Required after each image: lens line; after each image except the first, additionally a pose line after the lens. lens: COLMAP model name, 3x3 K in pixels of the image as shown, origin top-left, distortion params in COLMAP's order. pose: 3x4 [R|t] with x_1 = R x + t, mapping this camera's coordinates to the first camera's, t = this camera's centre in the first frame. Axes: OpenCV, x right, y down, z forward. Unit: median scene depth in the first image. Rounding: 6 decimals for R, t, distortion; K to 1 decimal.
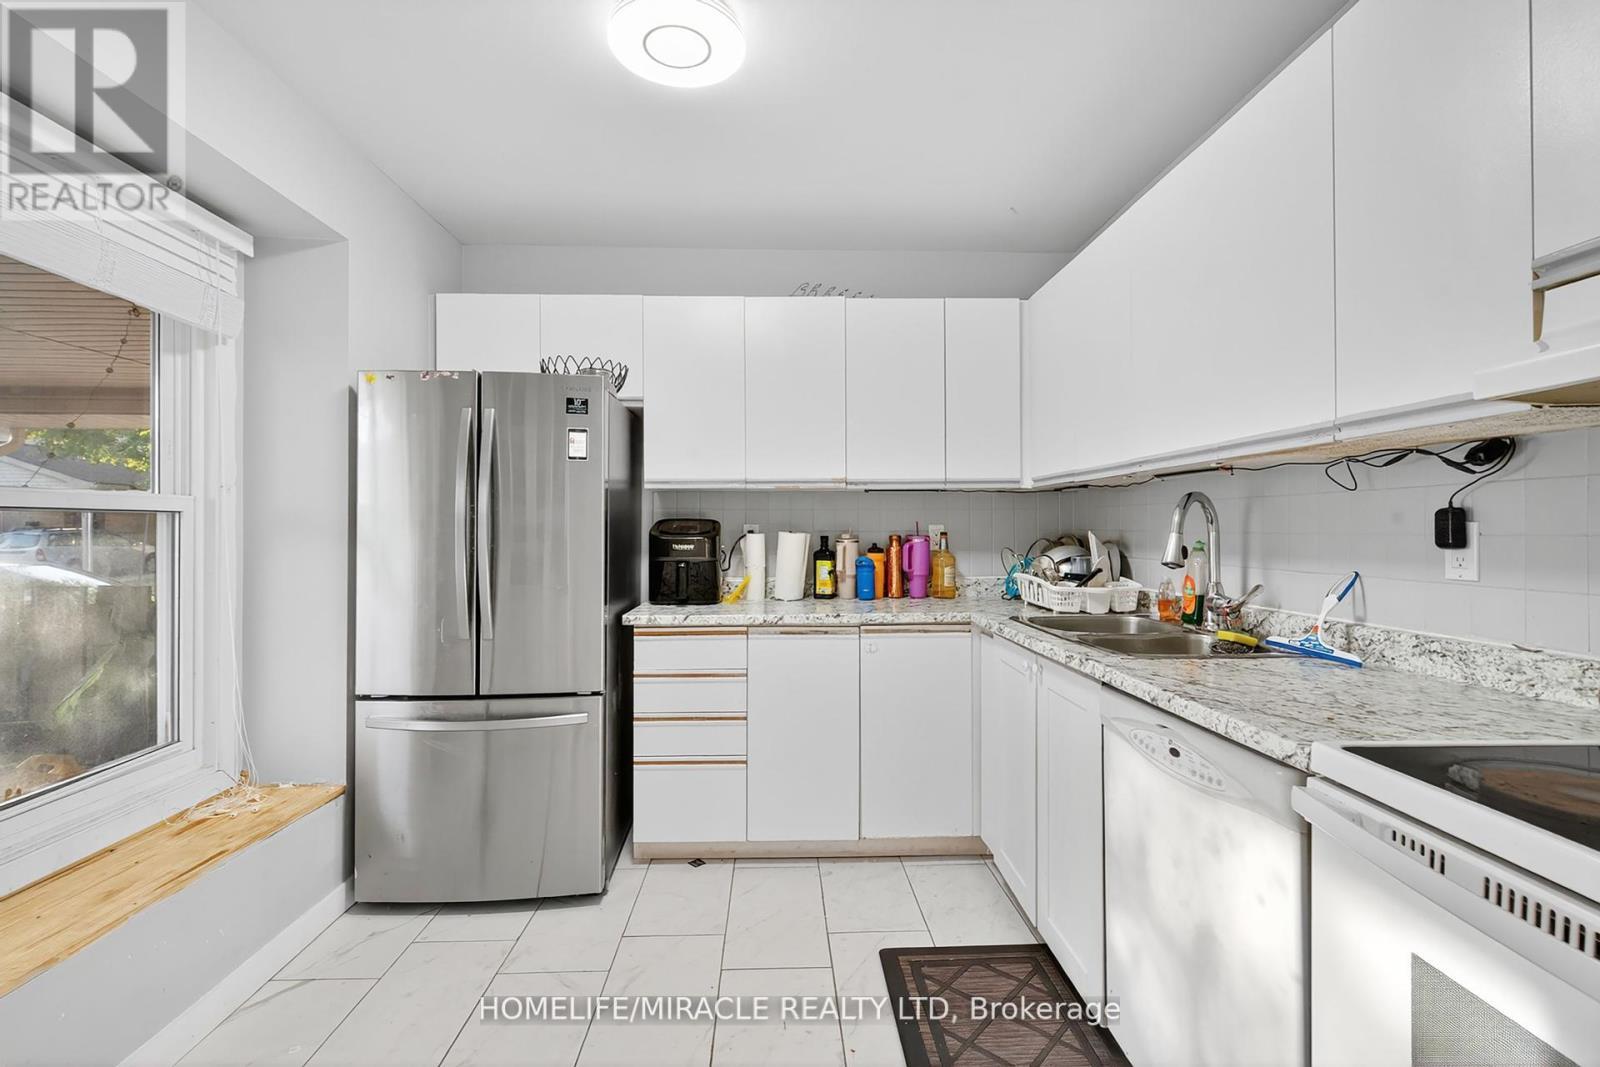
lens RADIAL K [[728.3, 0, 799.7], [0, 728.3, 526.9], [0, 0, 1]] dist [0.003751, -0.002301]
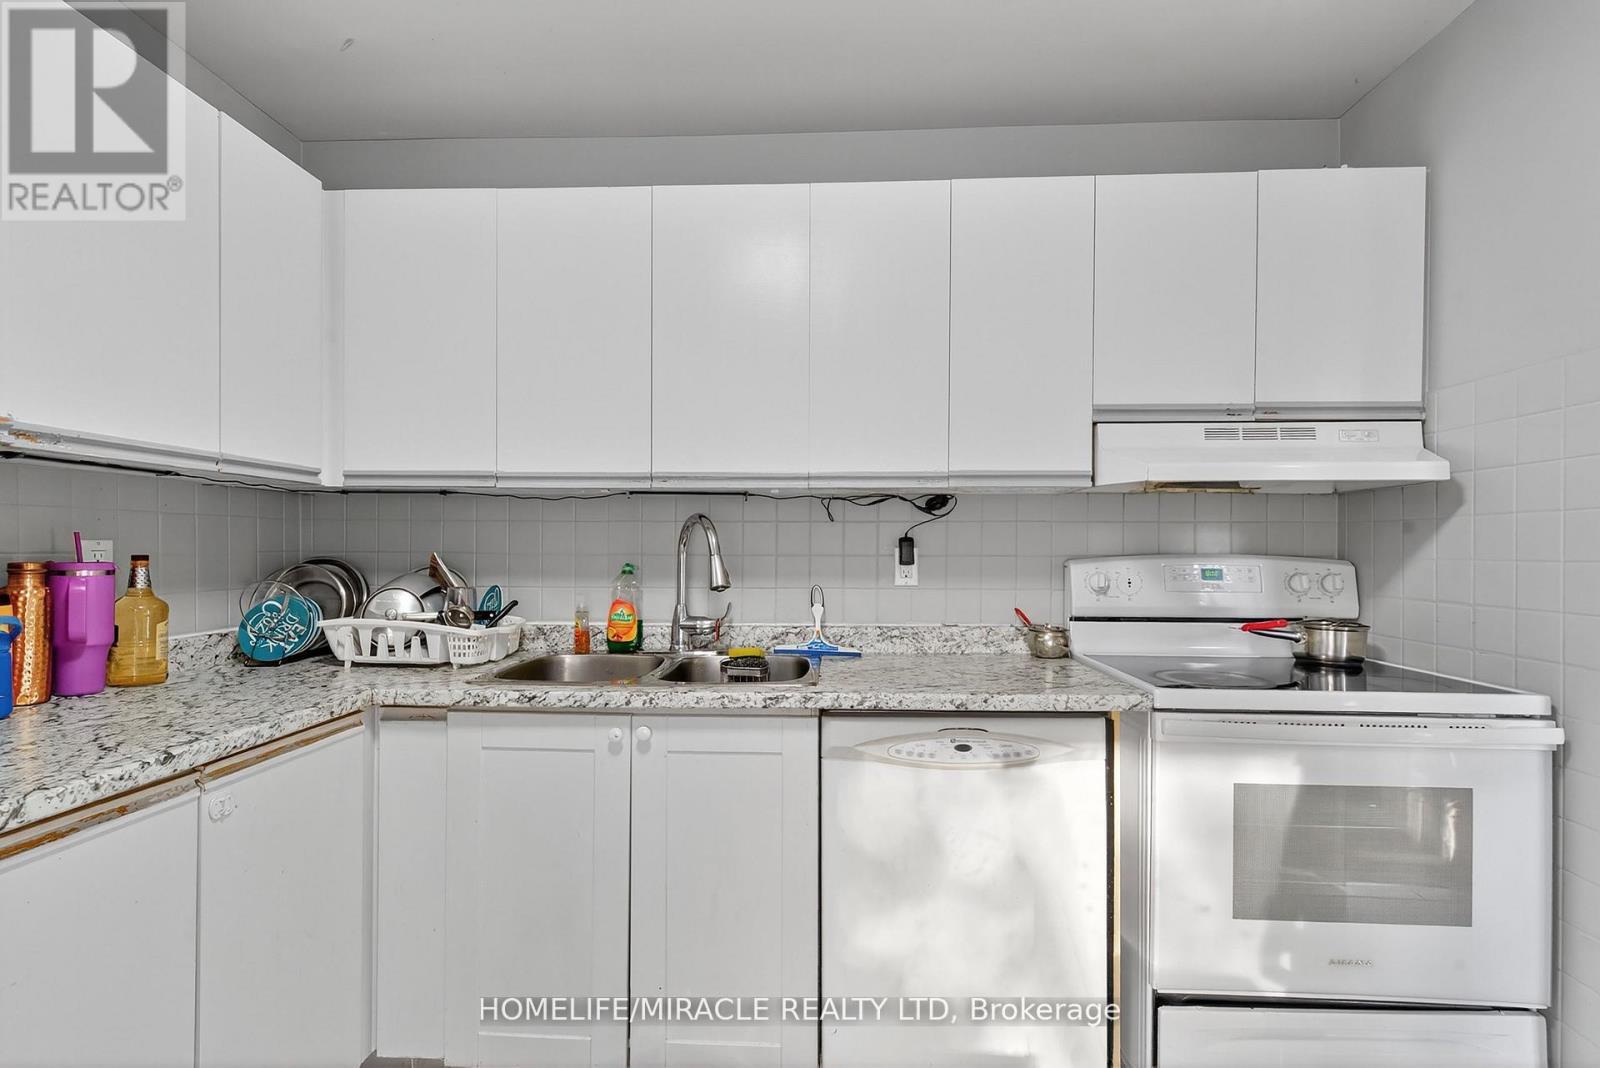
lens RADIAL K [[728.3, 0, 802.3], [0, 728.3, 550.6], [0, 0, 1]] dist [0.003751, -0.002301]
pose [[0.079081, 0.003709, 0.996861, -0.576119], [-0.005928, 0.999977, -0.003250, 0.006343], [-0.996851, -0.005653, 0.079101, 1.047250]]
